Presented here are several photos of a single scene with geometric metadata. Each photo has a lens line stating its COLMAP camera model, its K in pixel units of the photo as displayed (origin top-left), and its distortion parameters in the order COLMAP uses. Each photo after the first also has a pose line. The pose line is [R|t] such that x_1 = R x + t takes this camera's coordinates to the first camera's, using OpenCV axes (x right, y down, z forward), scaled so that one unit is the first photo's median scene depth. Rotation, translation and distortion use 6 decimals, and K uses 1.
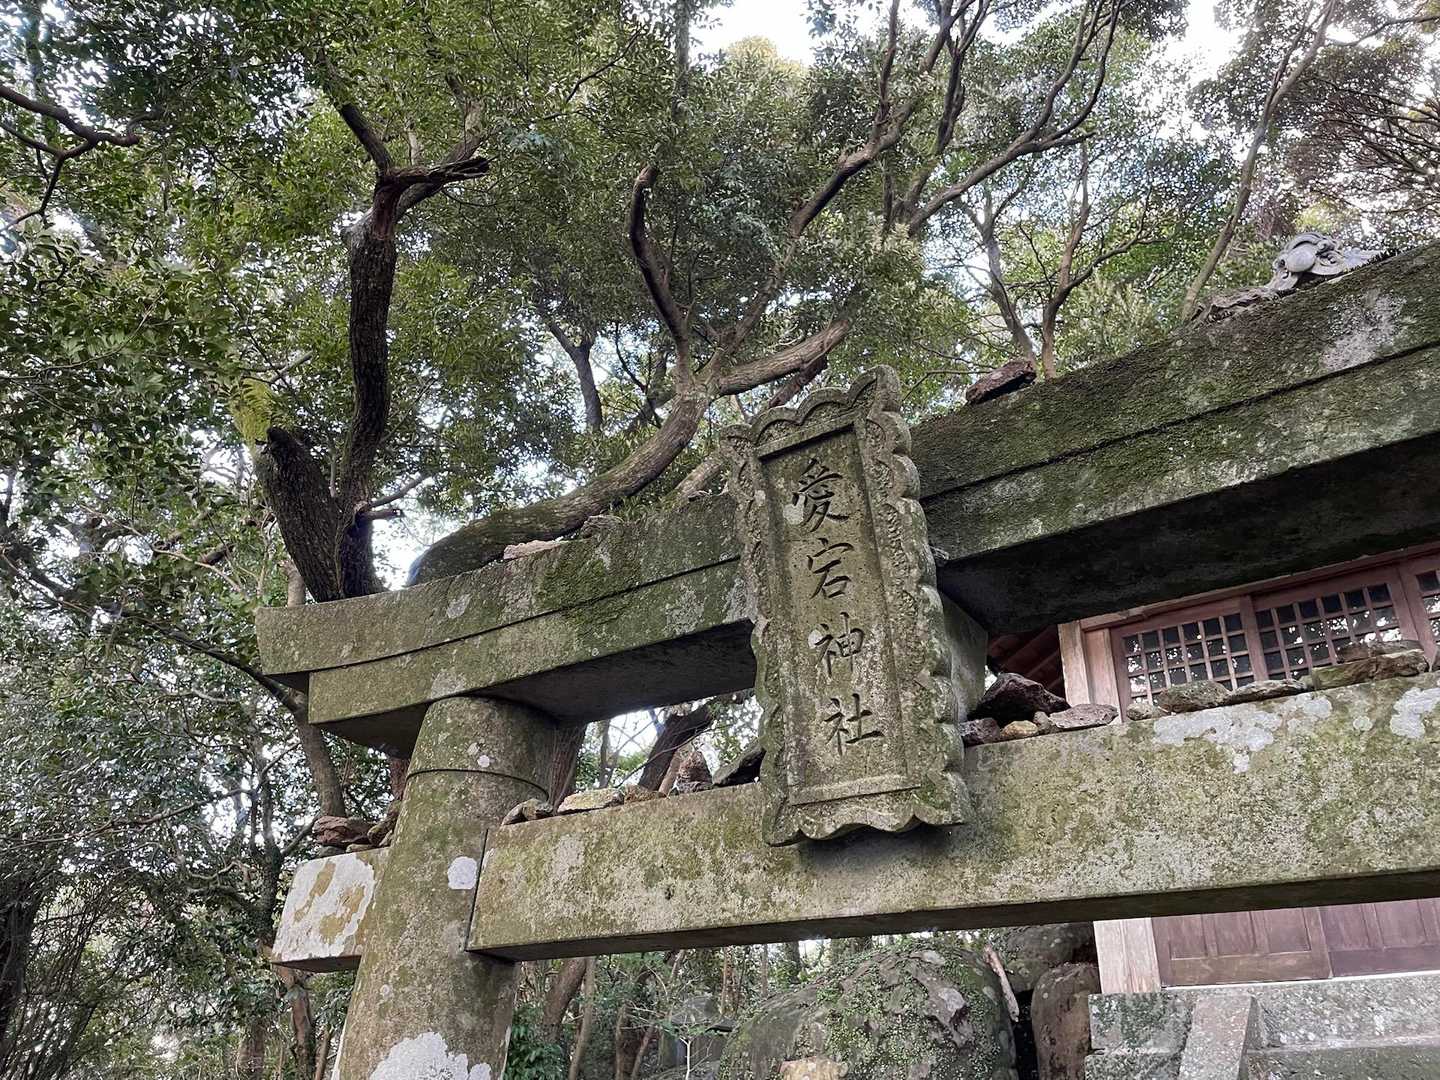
lens RADIAL K [[1098.8, 0, 717.6], [0, 1098.8, 538.4], [0, 0, 1]] dist [0.029953, -0.027554]
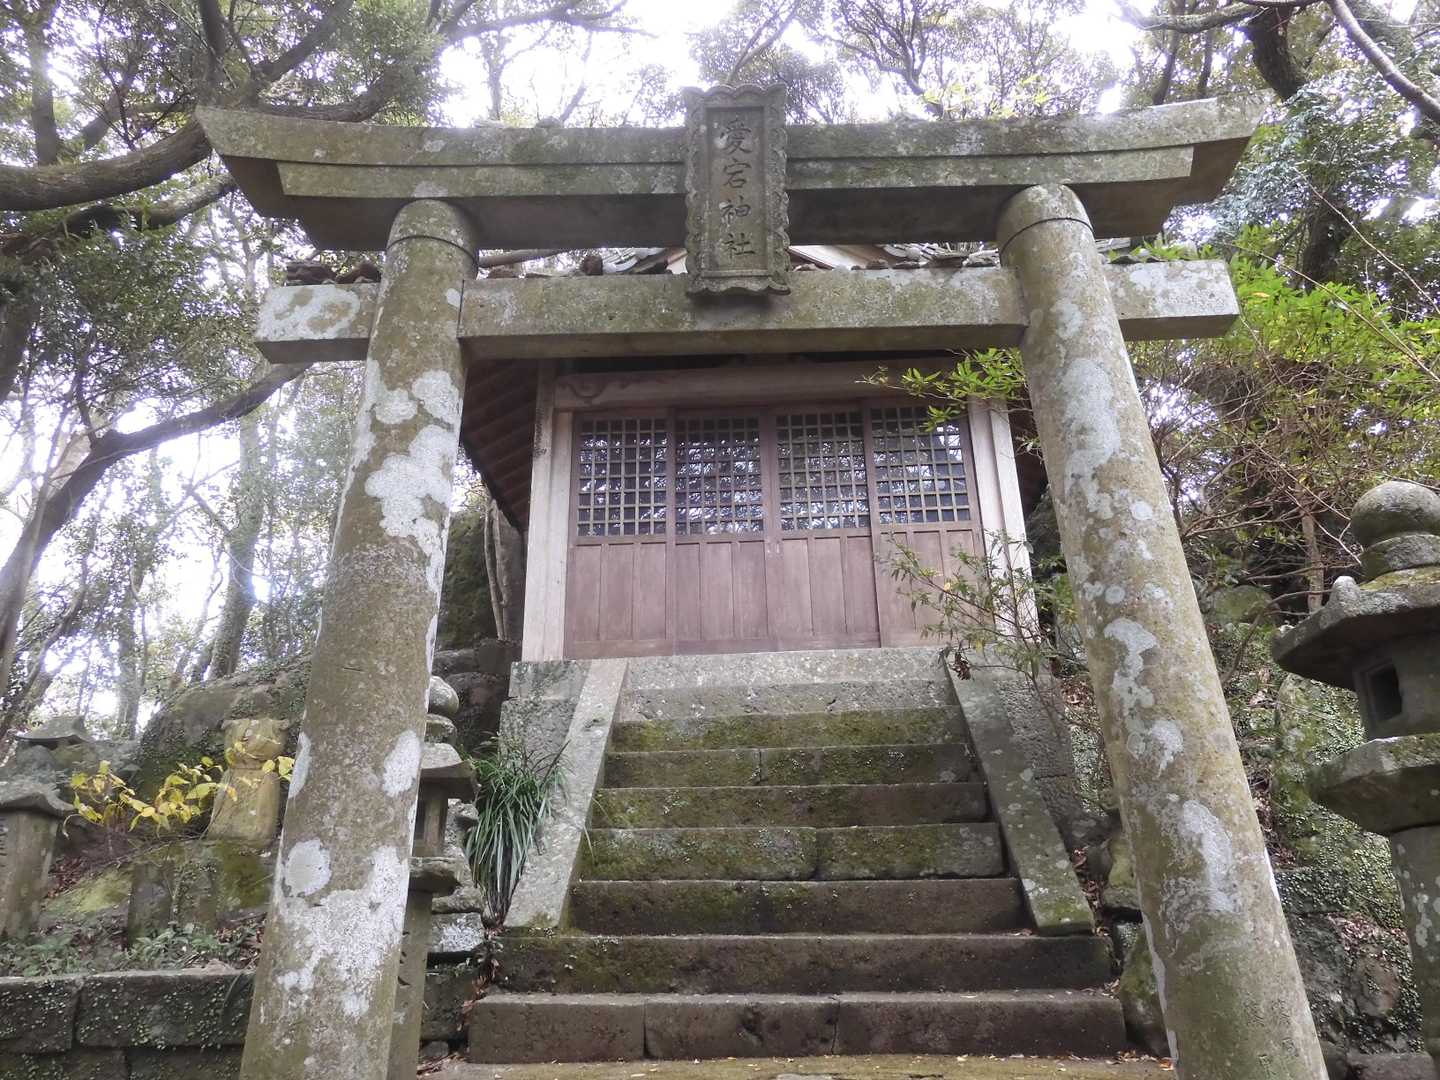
lens RADIAL K [[1023.1, 0, 719.7], [0, 1023.1, 540.2], [0, 0, 1]] dist [-0.002183, -0.003121]
pose [[0.811129, 0.161436, 0.562146, -0.852192], [-0.239223, 0.968650, 0.067003, 0.548670], [-0.533706, -0.188826, 0.824320, -0.652921]]
